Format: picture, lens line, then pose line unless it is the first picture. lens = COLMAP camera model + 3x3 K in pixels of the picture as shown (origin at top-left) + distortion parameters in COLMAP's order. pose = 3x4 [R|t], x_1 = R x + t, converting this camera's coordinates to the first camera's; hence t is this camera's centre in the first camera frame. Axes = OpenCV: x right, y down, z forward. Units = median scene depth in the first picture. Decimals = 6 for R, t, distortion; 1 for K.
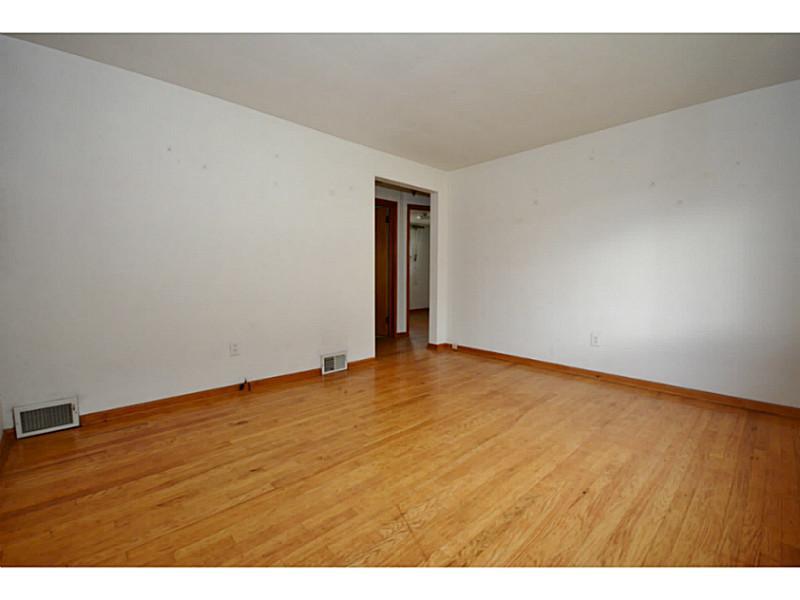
lens RADIAL K [[350.8, 0, 400.1], [0, 350.8, 300.9], [0, 0, 1]] dist [0.002264, 0.000098]
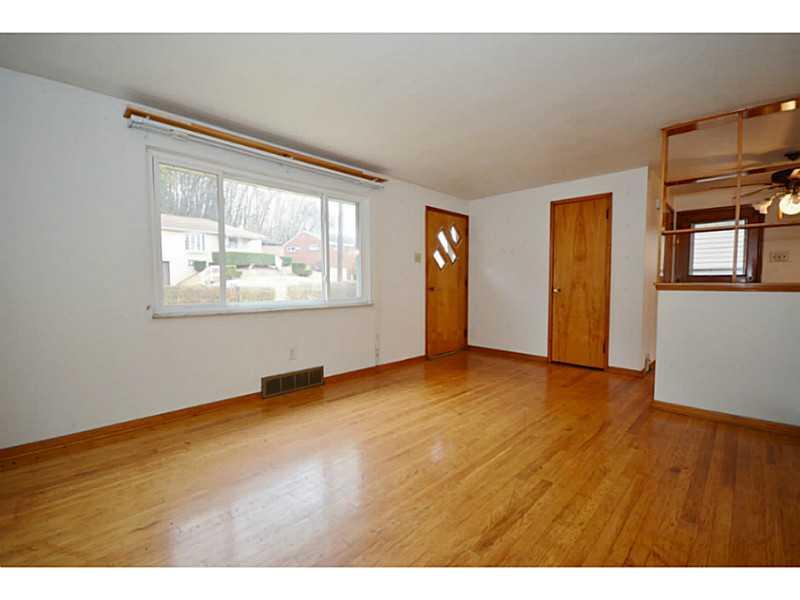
lens RADIAL K [[350.8, 0, 400.1], [0, 350.8, 300.9], [0, 0, 1]] dist [0.002264, 0.000098]
pose [[-0.999309, -0.003001, -0.037060, 0.259840], [-0.007324, 0.993095, 0.117087, -0.160914], [0.036453, 0.117277, -0.992430, 1.804268]]
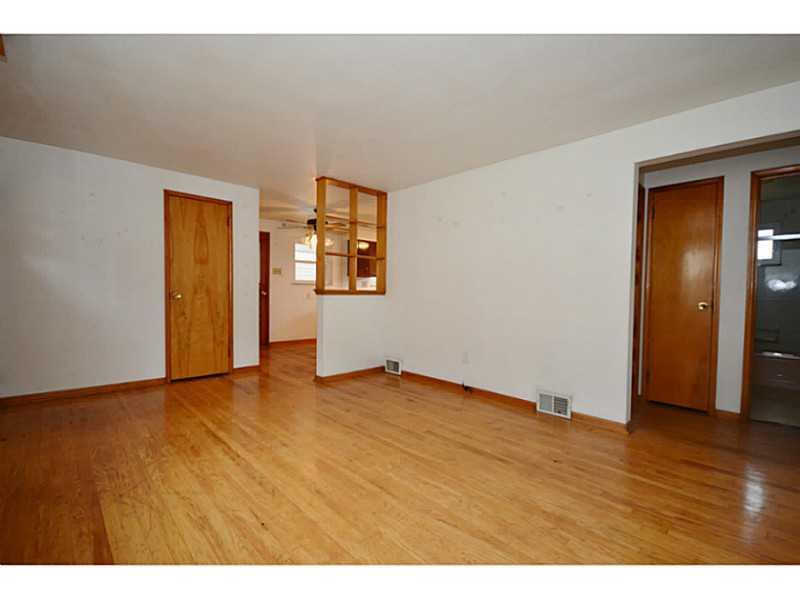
lens RADIAL K [[362.5, 0, 398.9], [0, 362.5, 302.3], [0, 0, 1]] dist [0.027987, 0.000252]
pose [[0.008464, 0.024941, -0.999653, 1.075910], [-0.082326, 0.996313, 0.024161, -0.096323], [0.996570, 0.082093, 0.010486, 0.914393]]
